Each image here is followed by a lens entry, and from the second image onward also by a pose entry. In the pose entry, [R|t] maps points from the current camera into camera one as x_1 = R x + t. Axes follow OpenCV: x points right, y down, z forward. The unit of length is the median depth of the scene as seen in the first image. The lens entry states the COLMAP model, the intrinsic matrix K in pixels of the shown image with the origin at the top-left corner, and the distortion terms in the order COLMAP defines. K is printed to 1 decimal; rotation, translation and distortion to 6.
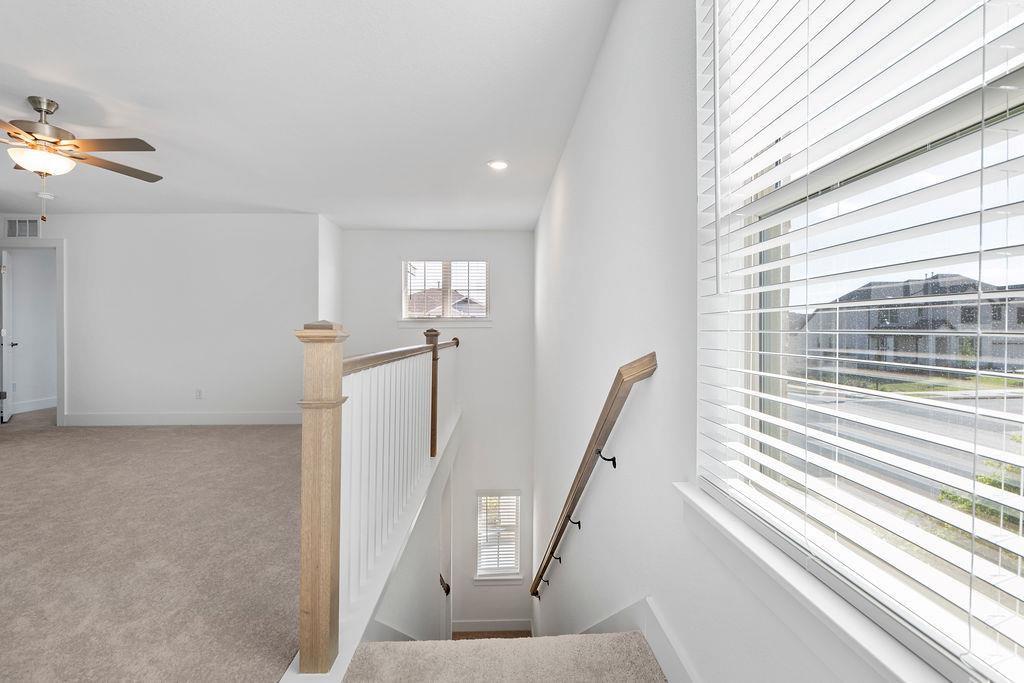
lens RADIAL K [[468.4, 0, 508.6], [0, 468.4, 334.1], [0, 0, 1]] dist [-0.005153, 0.000881]
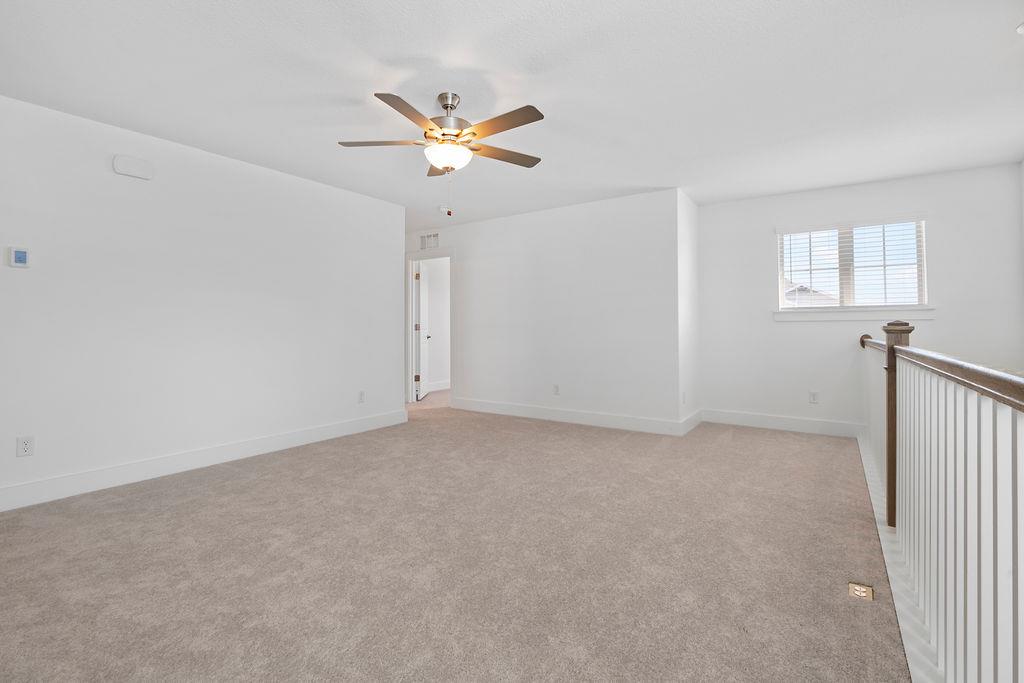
lens RADIAL K [[468.4, 0, 508.6], [0, 468.4, 334.1], [0, 0, 1]] dist [-0.005153, 0.000881]
pose [[0.808062, 0.012270, -0.588969, -0.295243], [-0.006035, 0.999903, 0.012551, 0.000035], [0.589066, -0.006588, 0.808058, 0.257523]]
